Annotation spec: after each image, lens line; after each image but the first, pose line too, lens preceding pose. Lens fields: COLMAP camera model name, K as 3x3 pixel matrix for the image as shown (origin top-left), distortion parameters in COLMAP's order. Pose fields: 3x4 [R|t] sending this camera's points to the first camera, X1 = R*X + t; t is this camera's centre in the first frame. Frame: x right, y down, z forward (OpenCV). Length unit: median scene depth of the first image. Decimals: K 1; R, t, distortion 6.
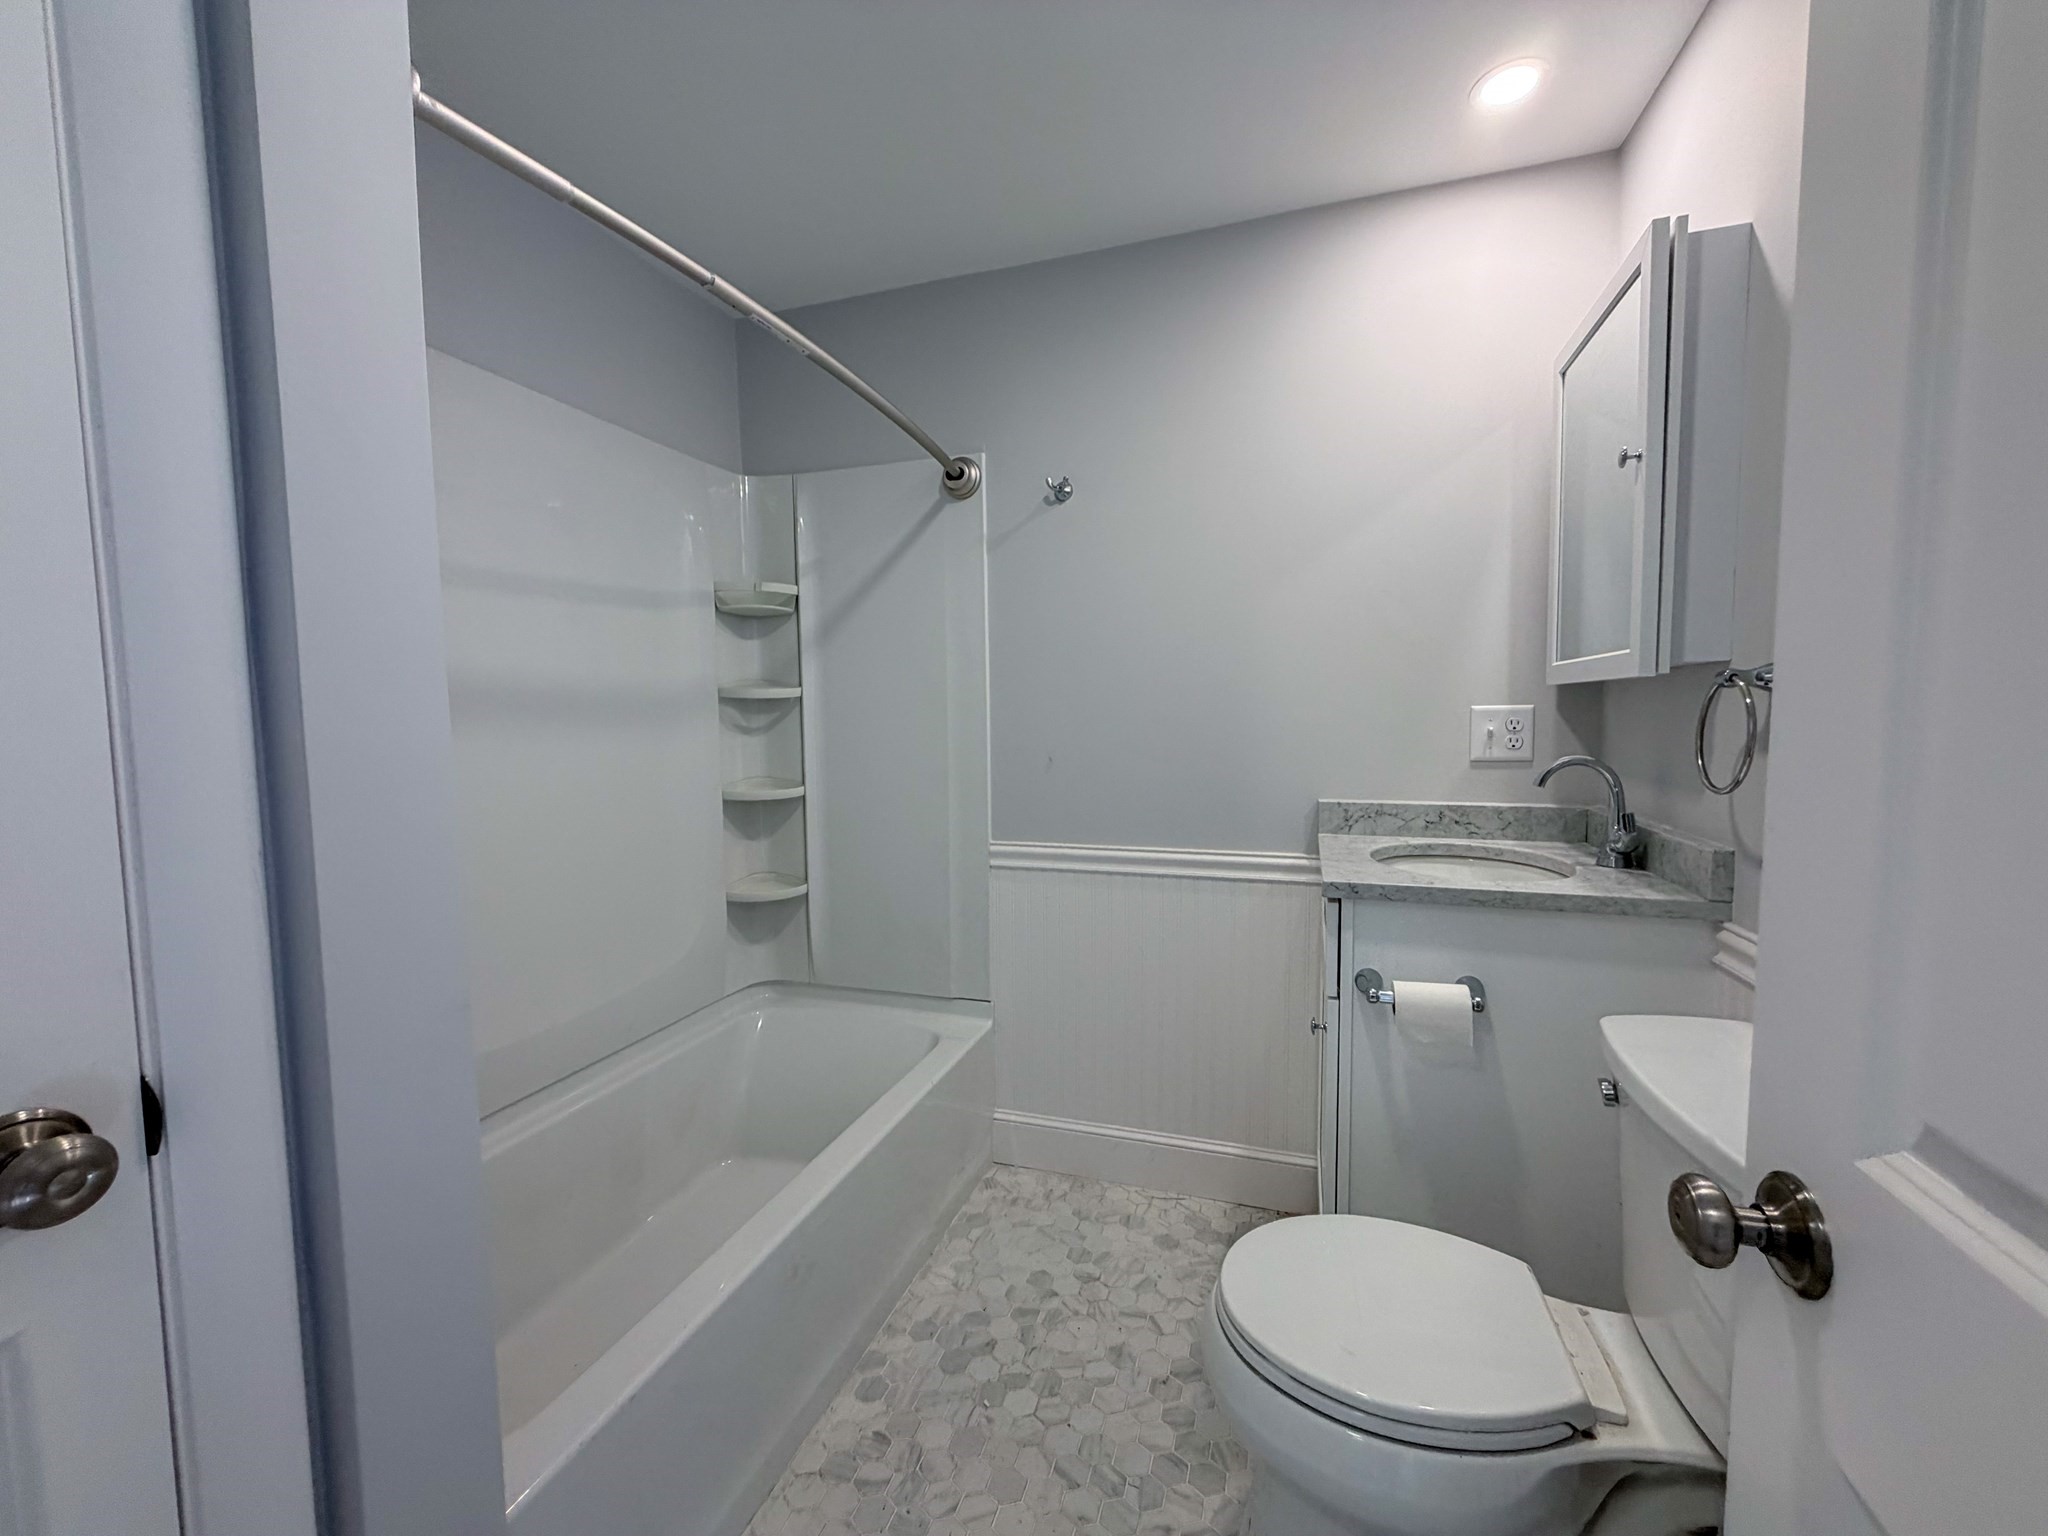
lens RADIAL K [[819.0, 0, 1027.2], [0, 819.0, 770.5], [0, 0, 1]] dist [0.004178, -0.000818]
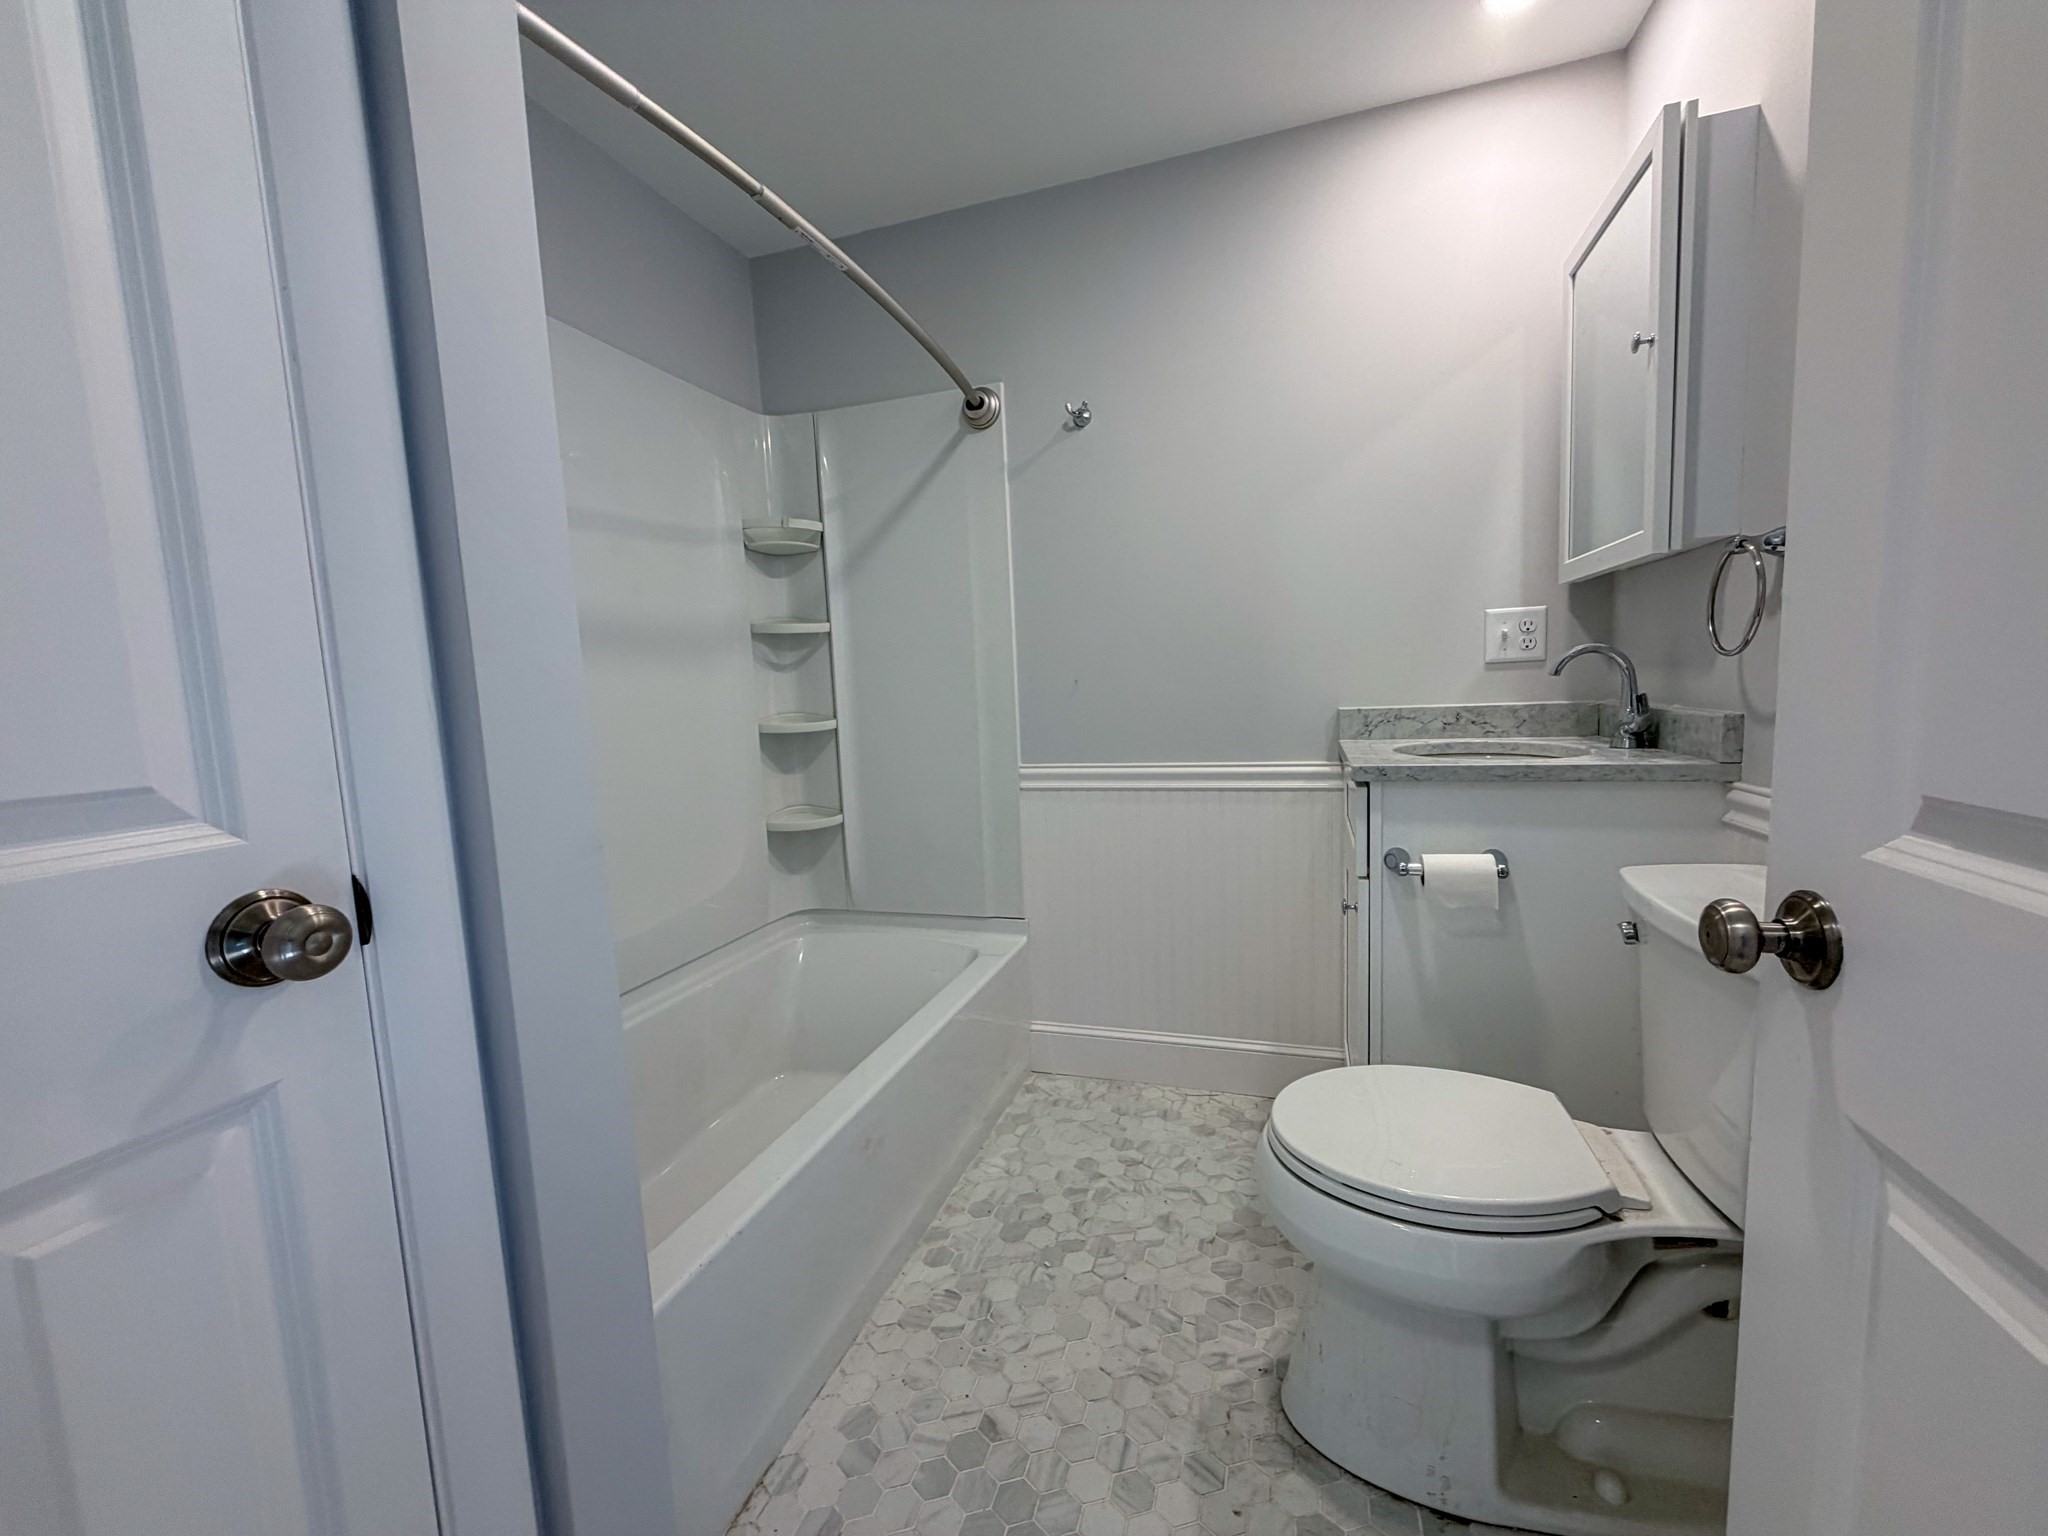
lens RADIAL K [[819.0, 0, 1026.7], [0, 819.0, 769.2], [0, 0, 1]] dist [0.004178, -0.000818]
pose [[0.999498, -0.031659, 0.000849, -0.057531], [0.031612, 0.998909, 0.034380, 0.087708], [-0.001937, -0.034336, 0.999408, -0.051792]]
